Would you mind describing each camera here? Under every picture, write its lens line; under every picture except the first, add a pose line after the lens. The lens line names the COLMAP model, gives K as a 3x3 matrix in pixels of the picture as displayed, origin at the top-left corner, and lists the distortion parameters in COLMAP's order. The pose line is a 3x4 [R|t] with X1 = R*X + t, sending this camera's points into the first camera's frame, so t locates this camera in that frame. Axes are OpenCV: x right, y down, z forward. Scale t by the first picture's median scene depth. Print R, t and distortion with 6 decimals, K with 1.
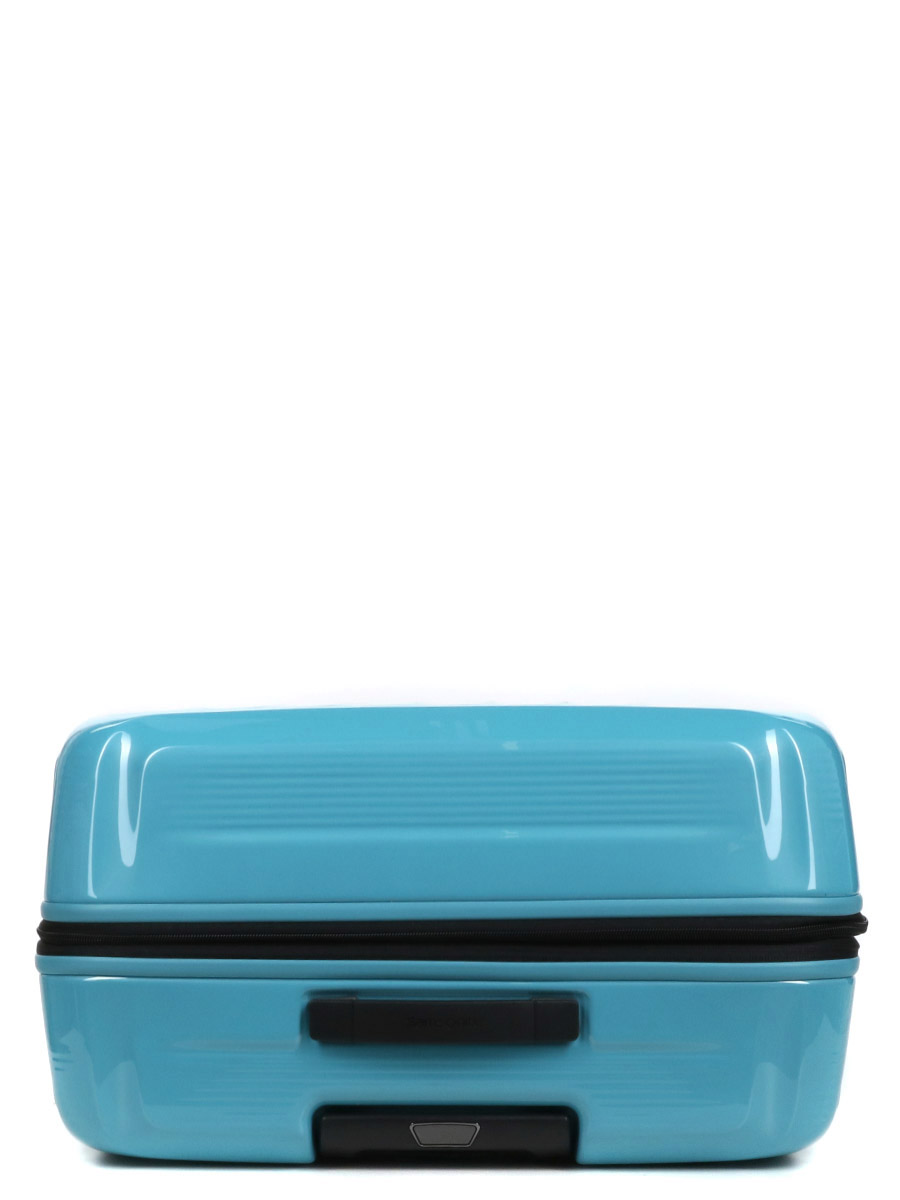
lens RADIAL K [[1172.5, 0, 450.0], [0, 1172.5, 600.0], [0, 0, 1]] dist [-0.080389, -0.001408]
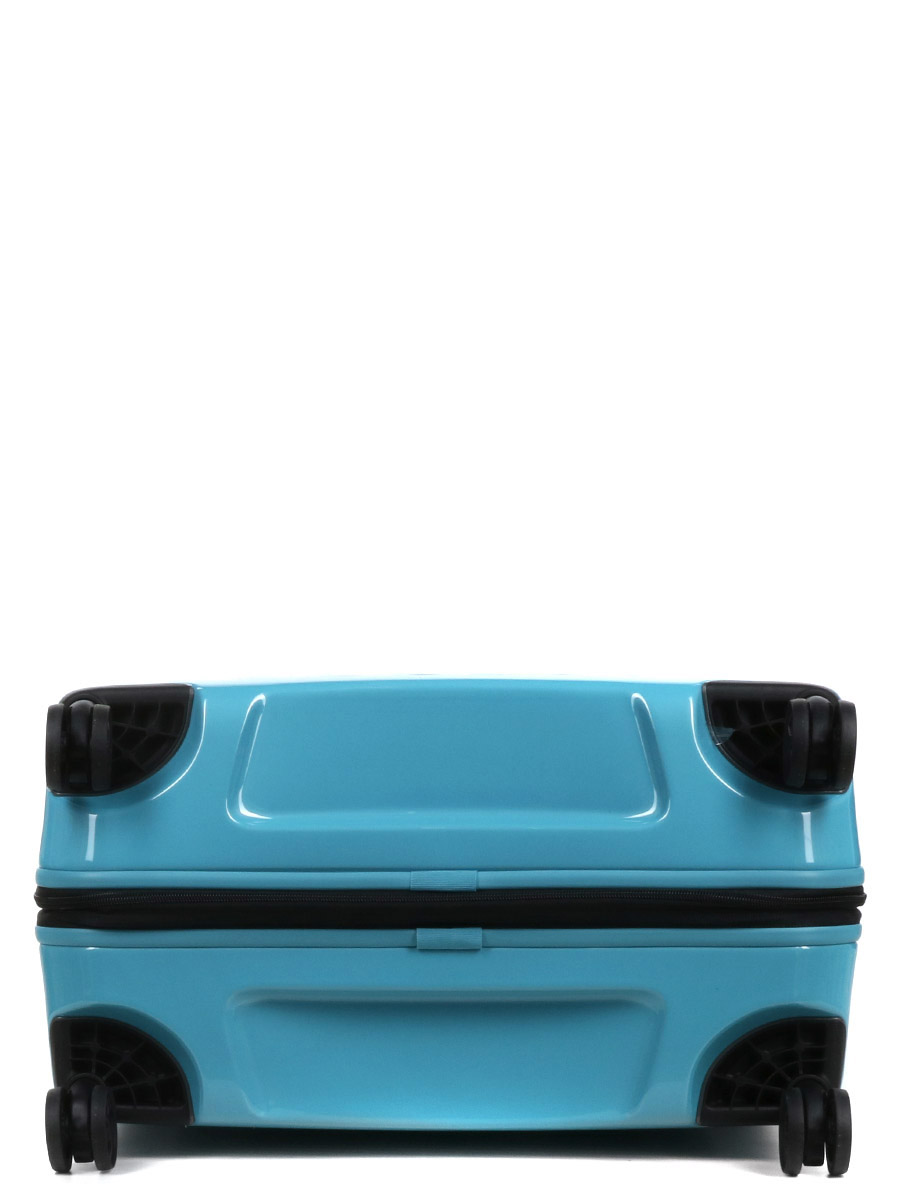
lens RADIAL K [[1172.5, 0, 450.0], [0, 1172.5, 600.0], [0, 0, 1]] dist [-0.080389, -0.001408]
pose [[0.977554, 0.055208, 0.203321, -0.256361], [-0.059967, 0.998050, 0.017317, 0.004502], [-0.201968, -0.029121, 0.978959, 0.007486]]
